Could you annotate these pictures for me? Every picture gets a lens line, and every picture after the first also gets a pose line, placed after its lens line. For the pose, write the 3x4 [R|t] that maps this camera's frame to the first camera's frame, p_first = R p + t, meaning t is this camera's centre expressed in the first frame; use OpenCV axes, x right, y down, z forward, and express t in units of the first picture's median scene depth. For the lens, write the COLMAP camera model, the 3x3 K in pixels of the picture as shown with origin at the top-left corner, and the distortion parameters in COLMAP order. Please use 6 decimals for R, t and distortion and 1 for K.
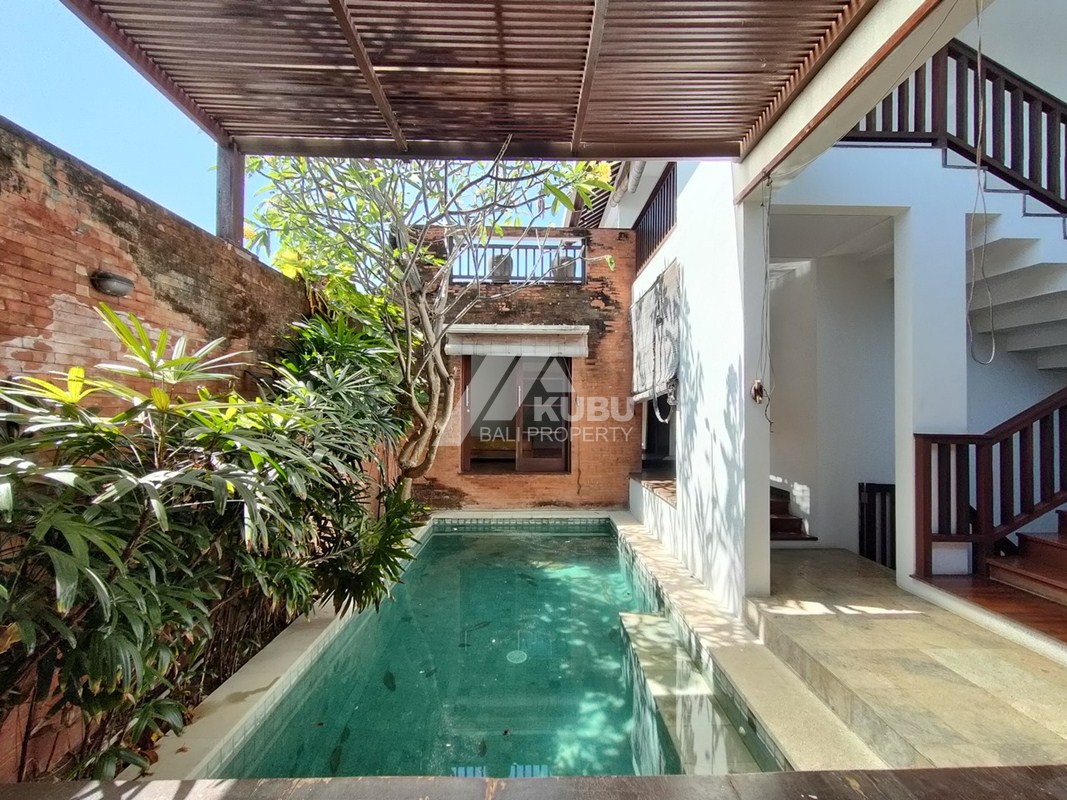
lens RADIAL K [[488.4, 0, 536.5], [0, 488.4, 403.2], [0, 0, 1]] dist [0.002785, 0.000595]
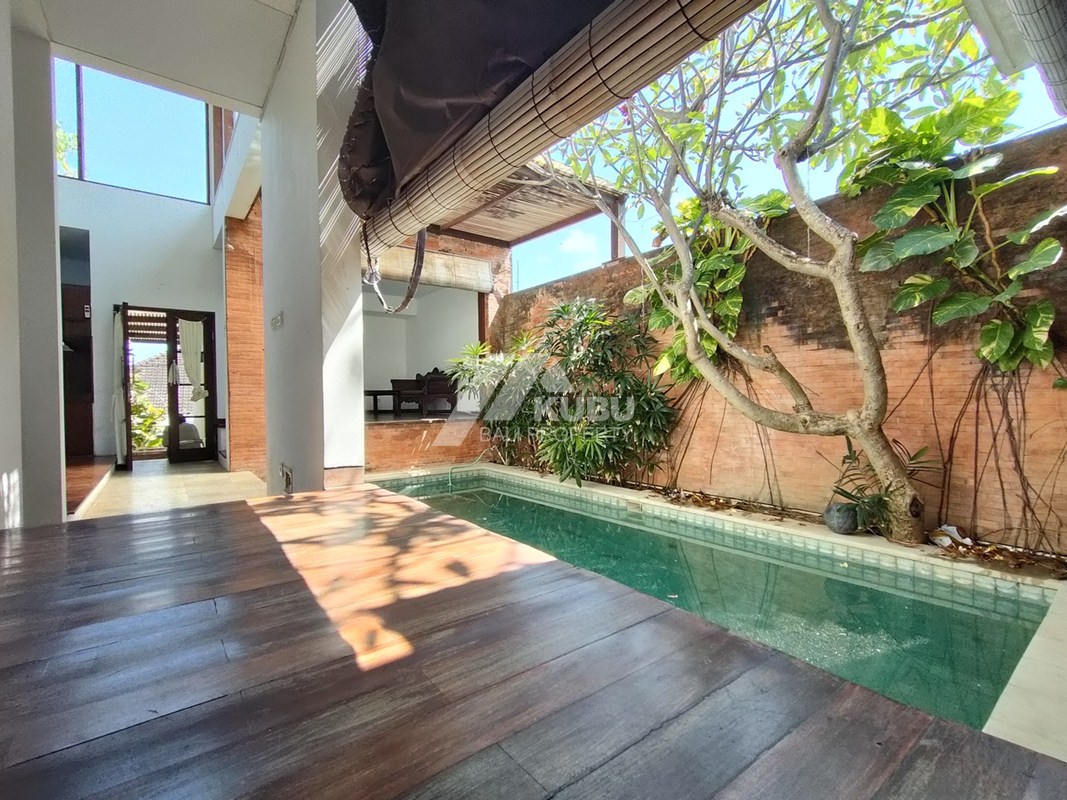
lens RADIAL K [[488.4, 0, 535.7], [0, 488.4, 403.8], [0, 0, 1]] dist [0.002785, 0.000595]
pose [[-0.797124, -0.000832, -0.603815, 0.626019], [0.009231, 0.999865, -0.013565, 0.199934], [0.603745, -0.016386, -0.797009, 2.105656]]
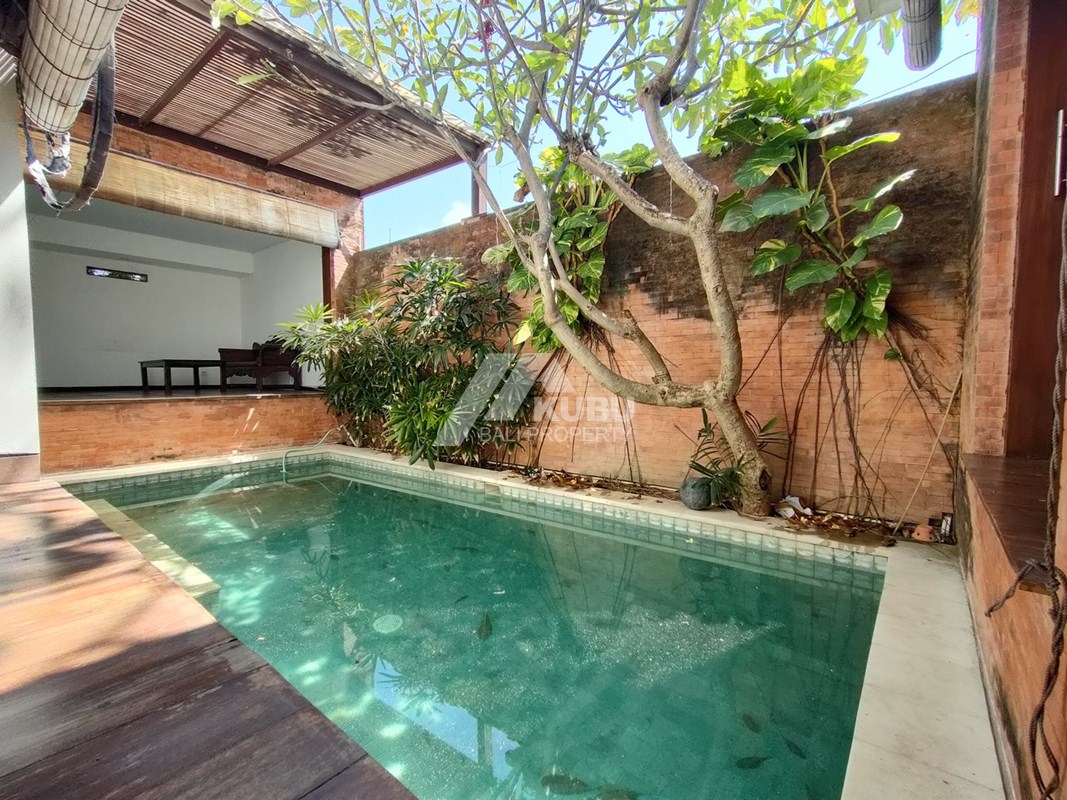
lens RADIAL K [[488.4, 0, 533.3], [0, 488.4, 404.2], [0, 0, 1]] dist [0.002785, 0.000595]
pose [[-0.634719, 0.027173, -0.772265, 0.463846], [0.005885, 0.999523, 0.030333, 0.219373], [0.772721, 0.014708, -0.634576, 2.041329]]
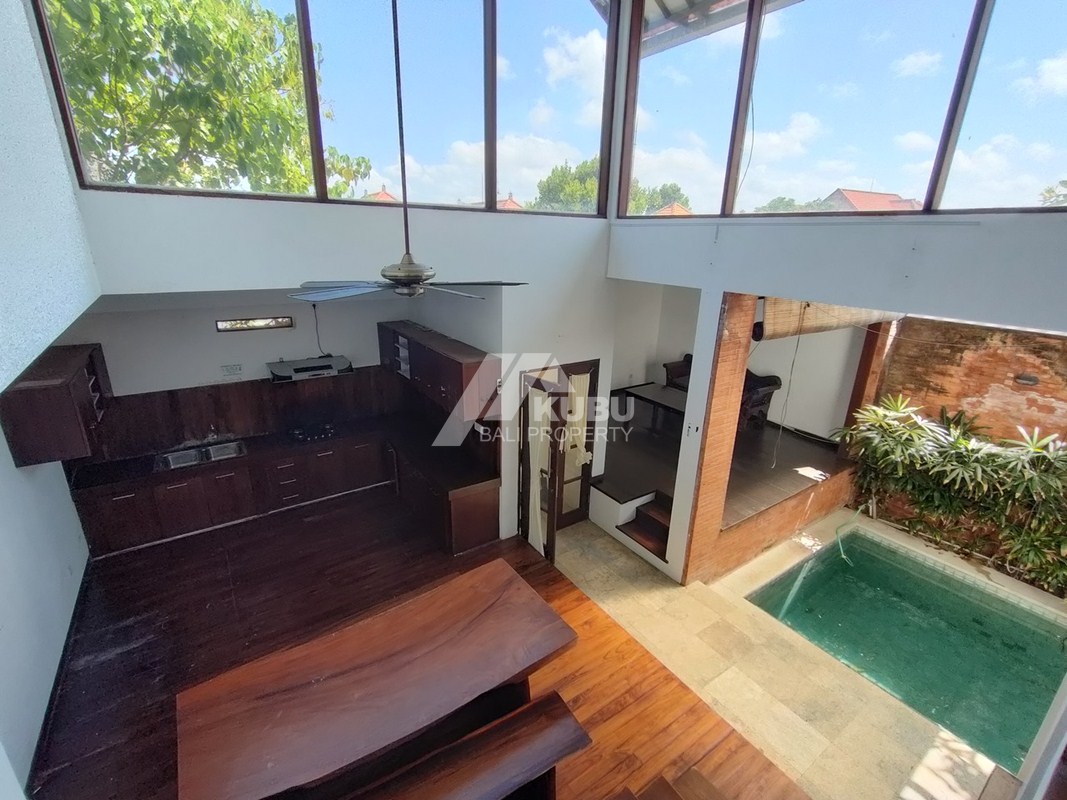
lens RADIAL K [[488.4, 0, 532.5], [0, 488.4, 398.4], [0, 0, 1]] dist [0.002785, 0.000595]
pose [[-0.830511, 0.146277, -0.537452, 1.486152], [-0.021534, 0.955747, 0.293401, -0.510055], [0.556586, 0.255246, -0.790608, 1.008747]]
